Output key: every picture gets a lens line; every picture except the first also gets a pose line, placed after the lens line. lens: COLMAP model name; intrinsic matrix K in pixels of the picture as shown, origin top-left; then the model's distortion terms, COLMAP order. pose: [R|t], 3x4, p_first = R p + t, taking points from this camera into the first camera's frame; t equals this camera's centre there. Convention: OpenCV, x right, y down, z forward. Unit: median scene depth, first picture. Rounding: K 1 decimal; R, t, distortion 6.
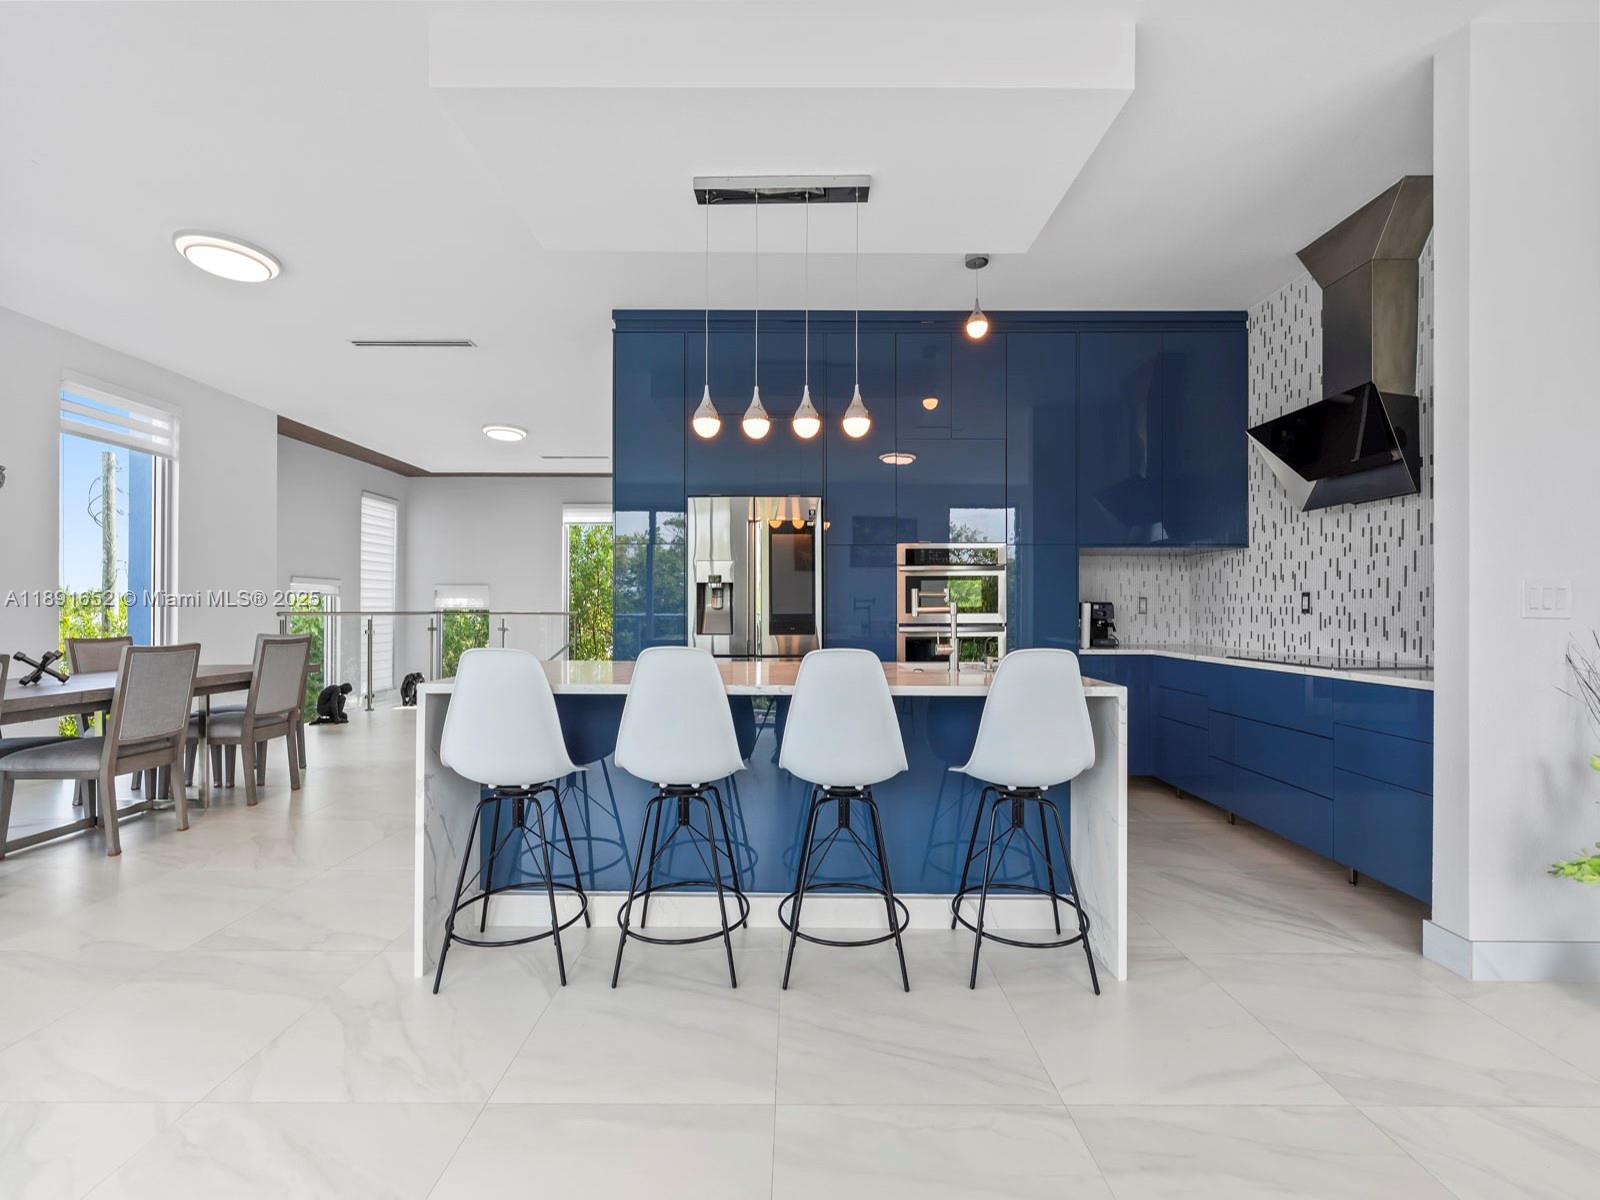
lens RADIAL K [[648.1, 0, 793.3], [0, 648.1, 613.0], [0, 0, 1]] dist [-0.002256, 0.000230]
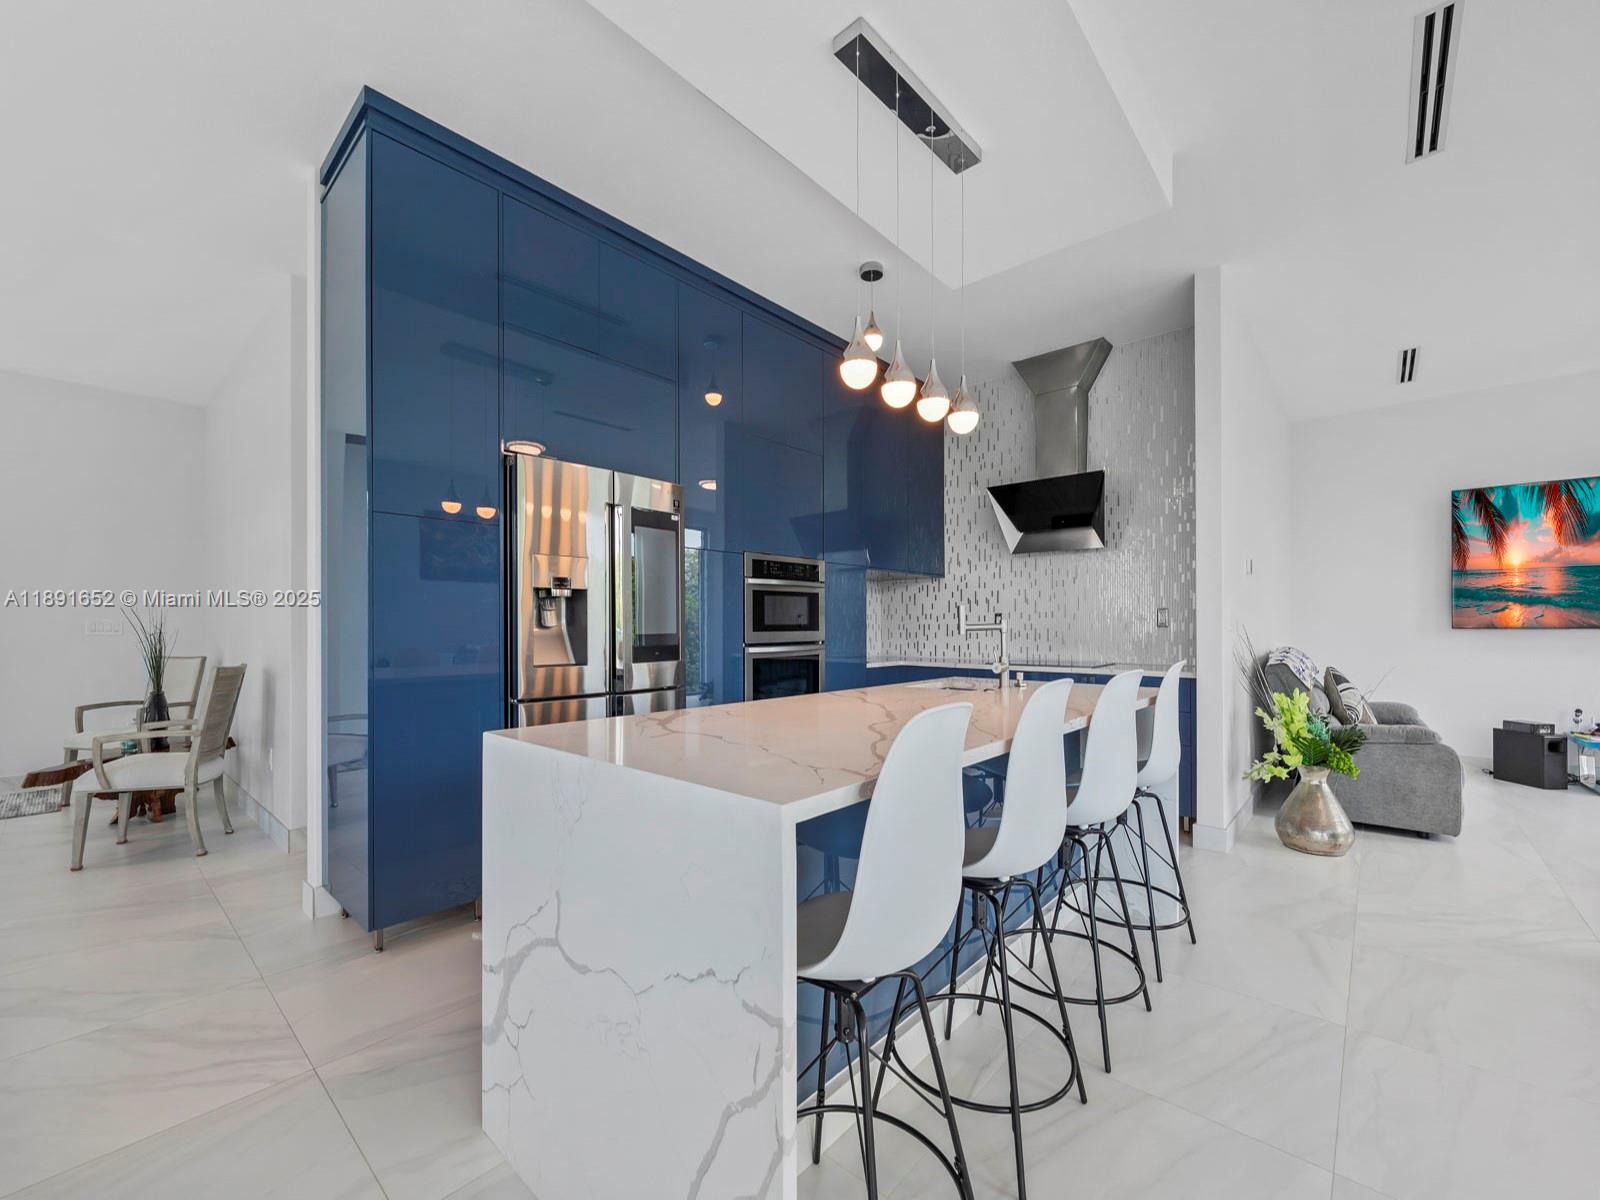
lens RADIAL K [[655.8, 0, 796.5], [0, 655.8, 631.6], [0, 0, 1]] dist [0.000150, 0.000257]
pose [[0.665055, -0.008663, 0.746744, -0.469851], [0.007044, 0.999961, 0.005327, -0.004043], [-0.746761, 0.001717, 0.665090, 0.368058]]
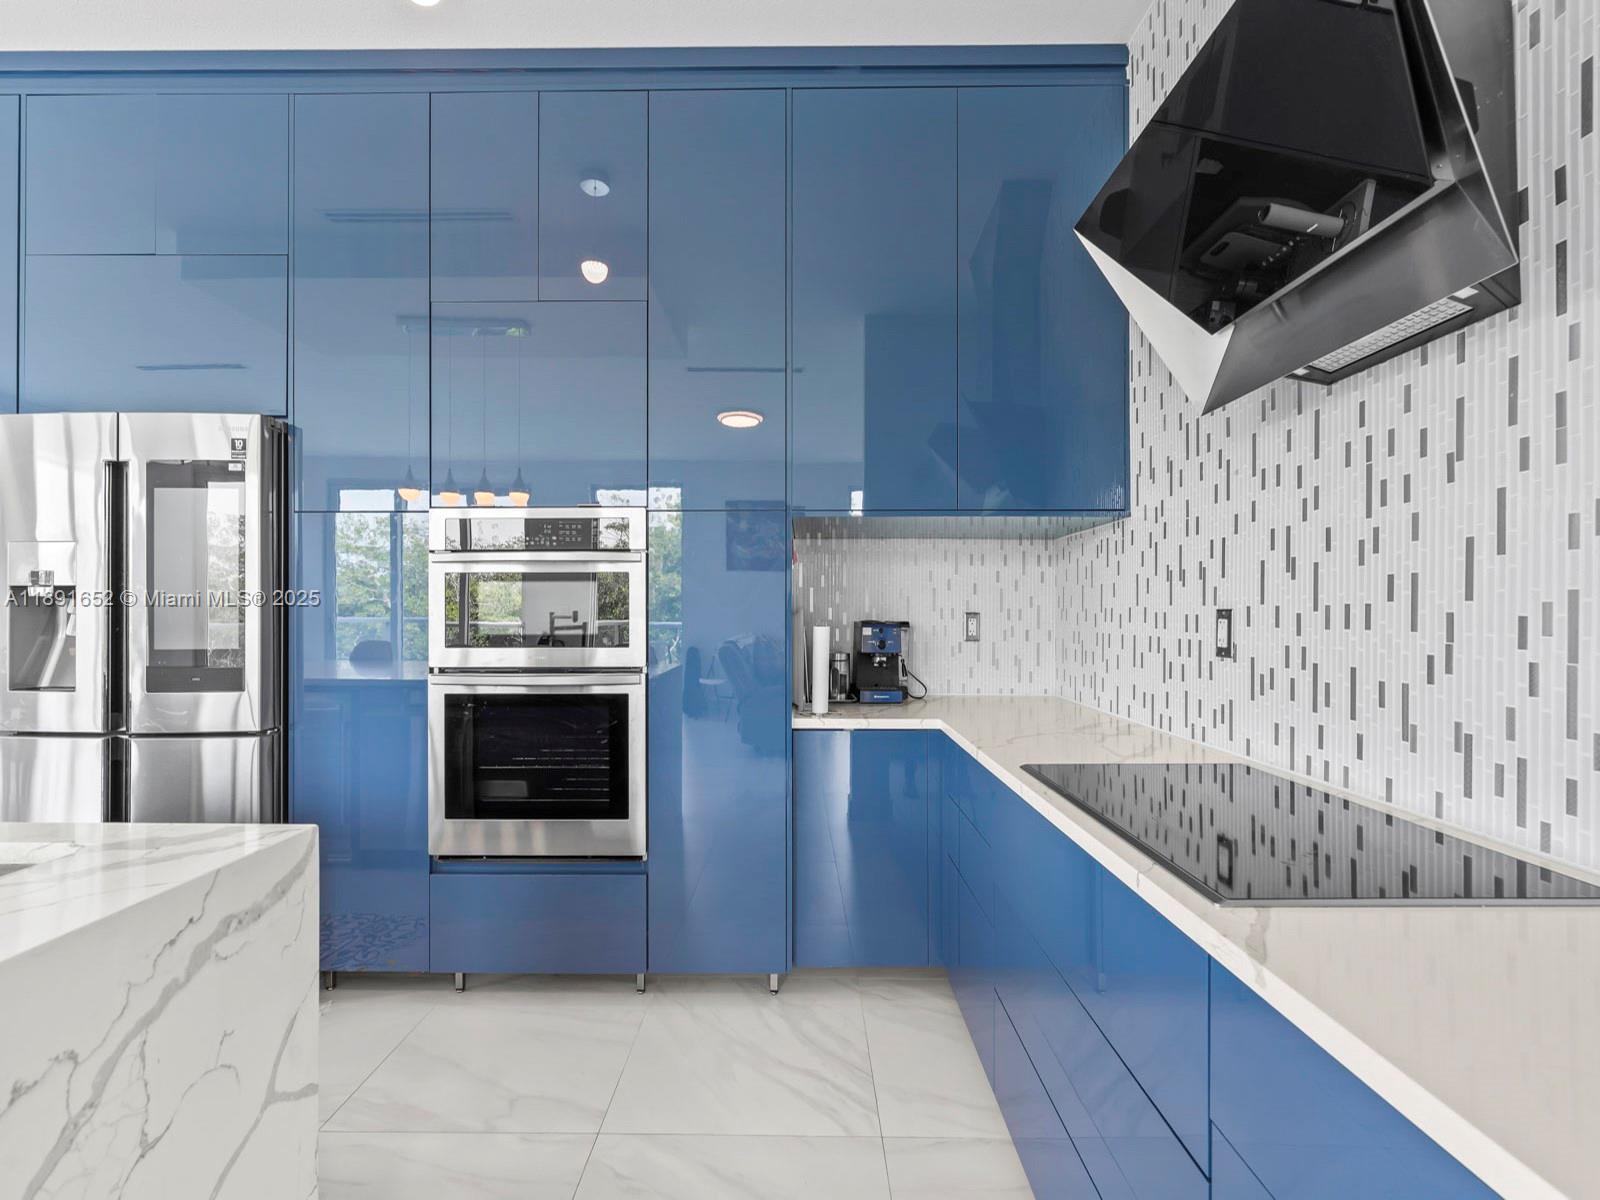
lens RADIAL K [[657.0, 0, 794.1], [0, 657.0, 613.4], [0, 0, 1]] dist [-0.001182, 0.000036]
pose [[0.999965, 0.001429, -0.008196, 0.461175], [-0.001459, 0.999992, -0.003615, -0.024757], [0.008190, 0.003627, 0.999960, 0.505536]]
